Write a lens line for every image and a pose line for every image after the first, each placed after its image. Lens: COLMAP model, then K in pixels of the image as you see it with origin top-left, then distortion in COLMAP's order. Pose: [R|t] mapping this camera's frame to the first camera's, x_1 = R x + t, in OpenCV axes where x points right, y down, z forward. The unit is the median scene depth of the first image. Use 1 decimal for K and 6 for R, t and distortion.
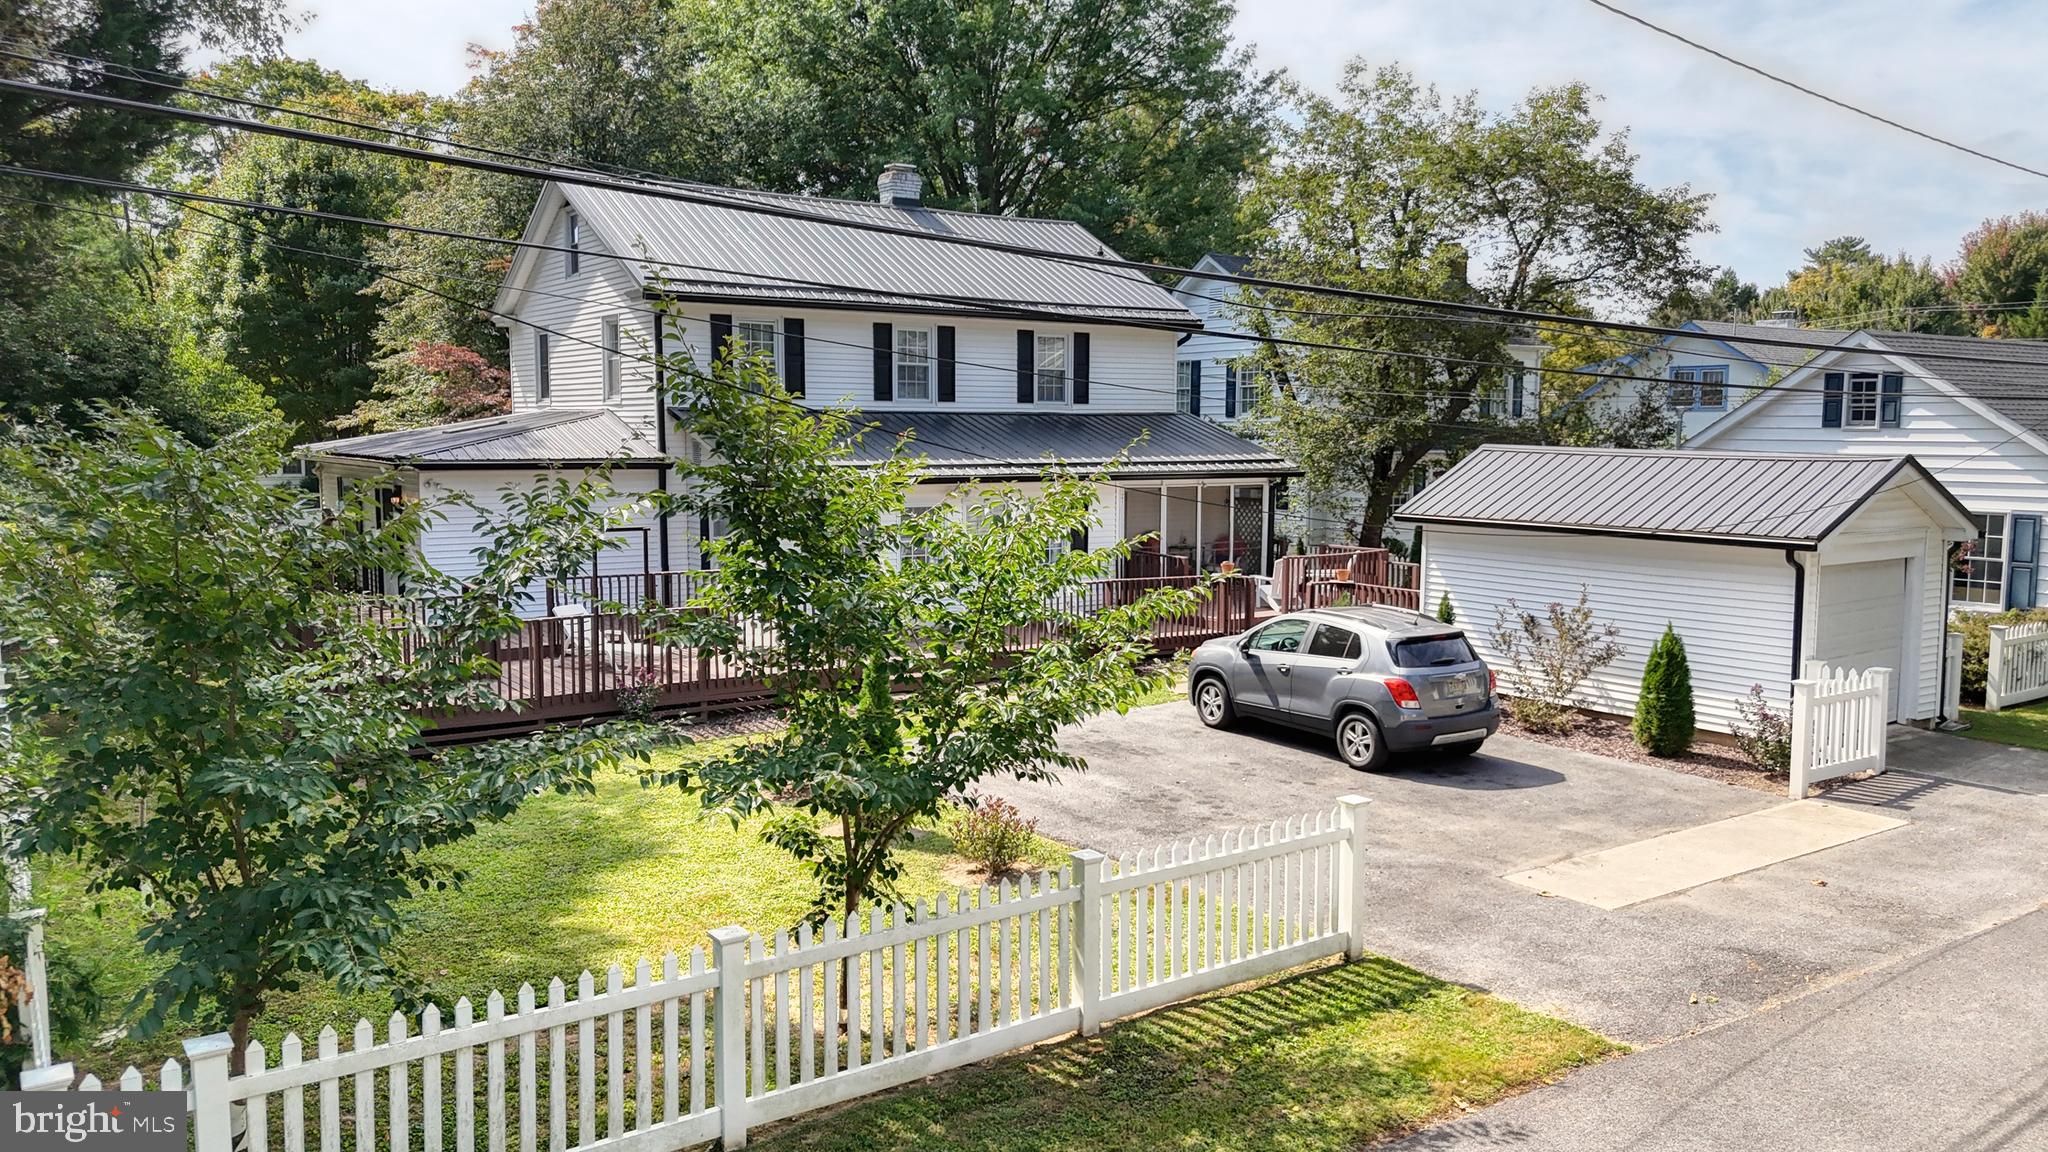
lens RADIAL K [[1504.5, 0, 1060.2], [0, 1504.5, 597.4], [0, 0, 1]] dist [0.056967, -0.002918]
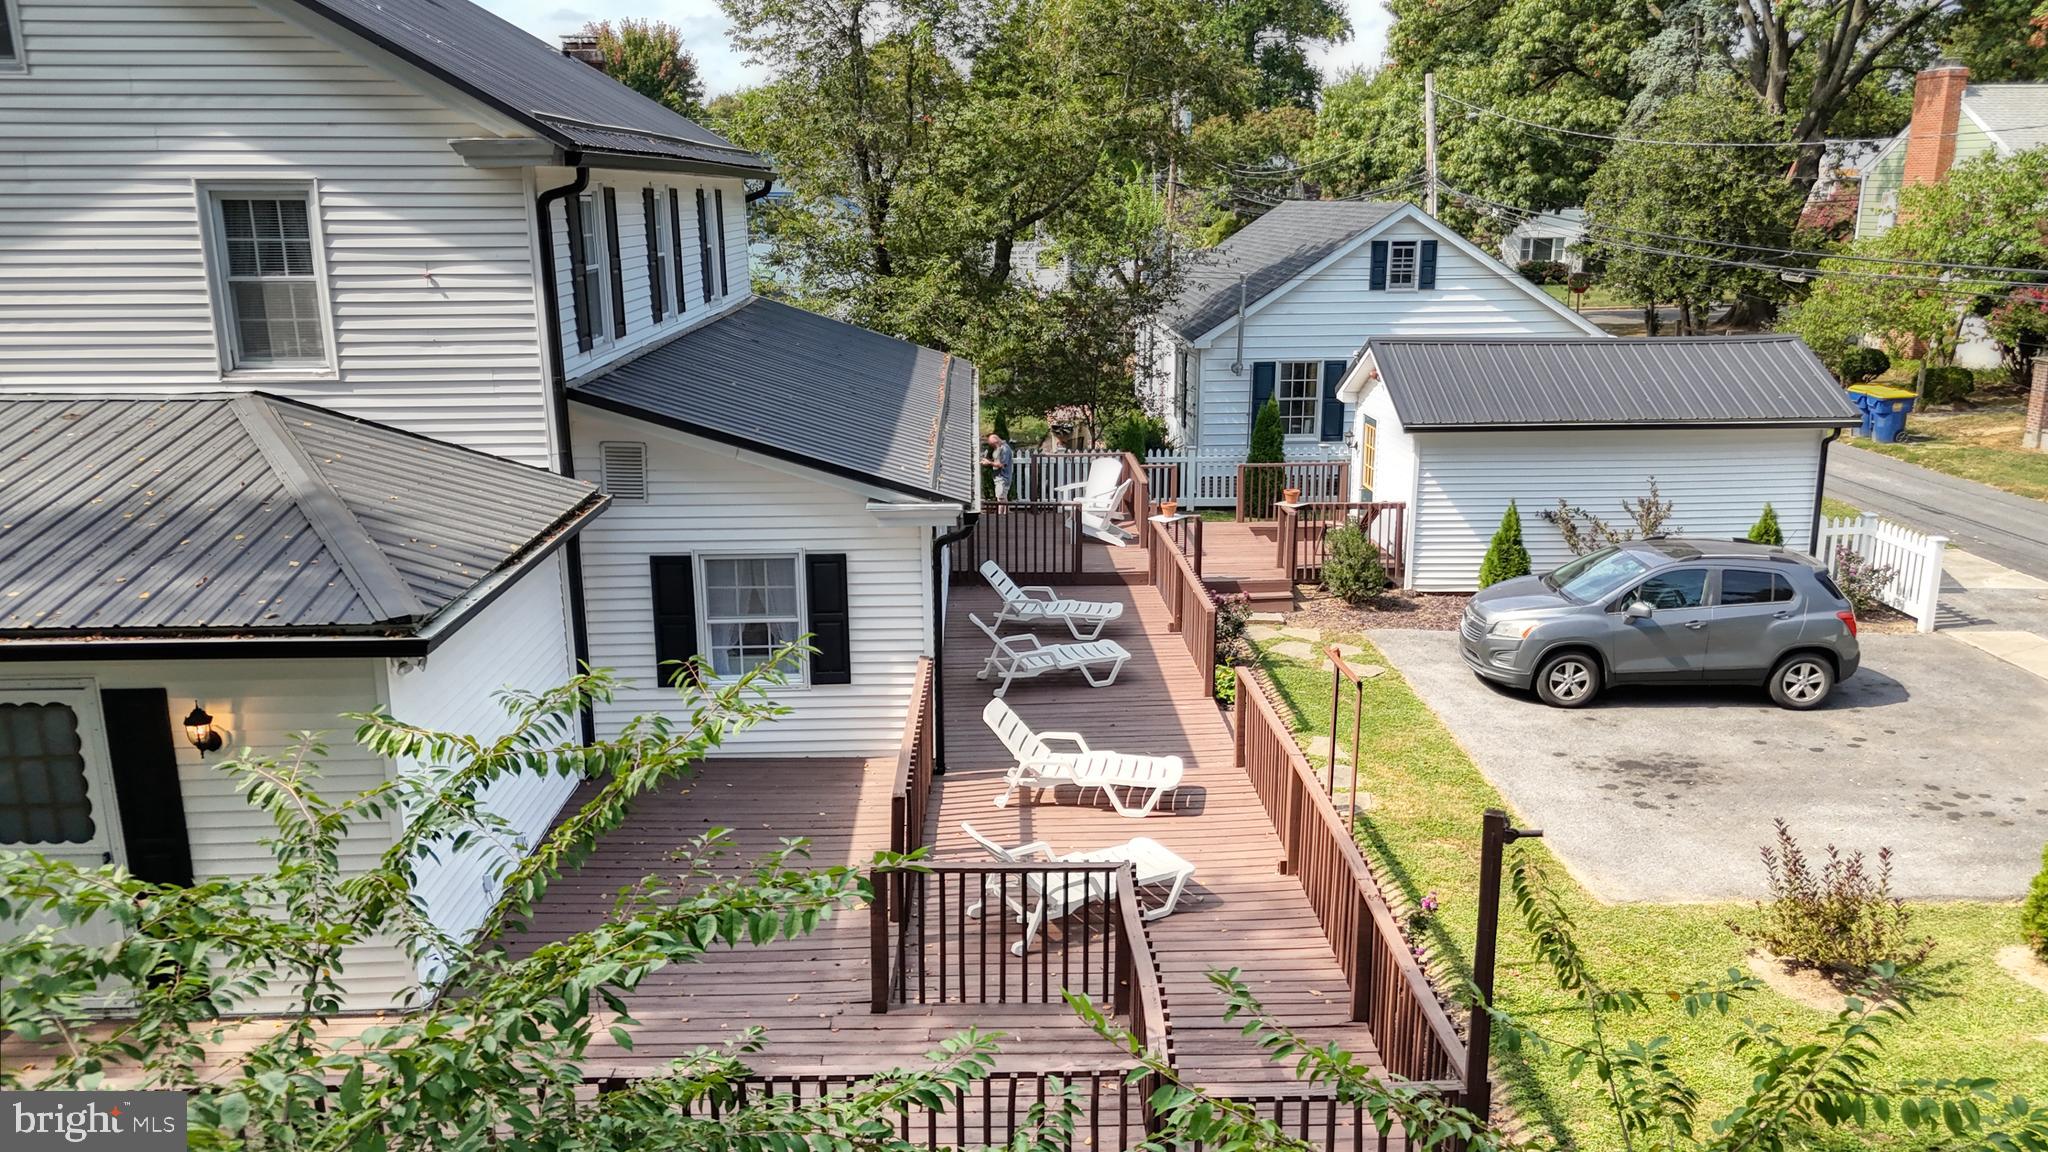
lens RADIAL K [[1526.3, 0, 1024.0], [0, 1526.3, 576.0], [0, 0, 1]] dist [0.058236, -0.072349]
pose [[0.548660, -0.210502, 0.809111, -0.531144], [0.109352, 0.977538, 0.180169, -0.125551], [-0.828863, -0.010373, 0.559355, 0.538116]]
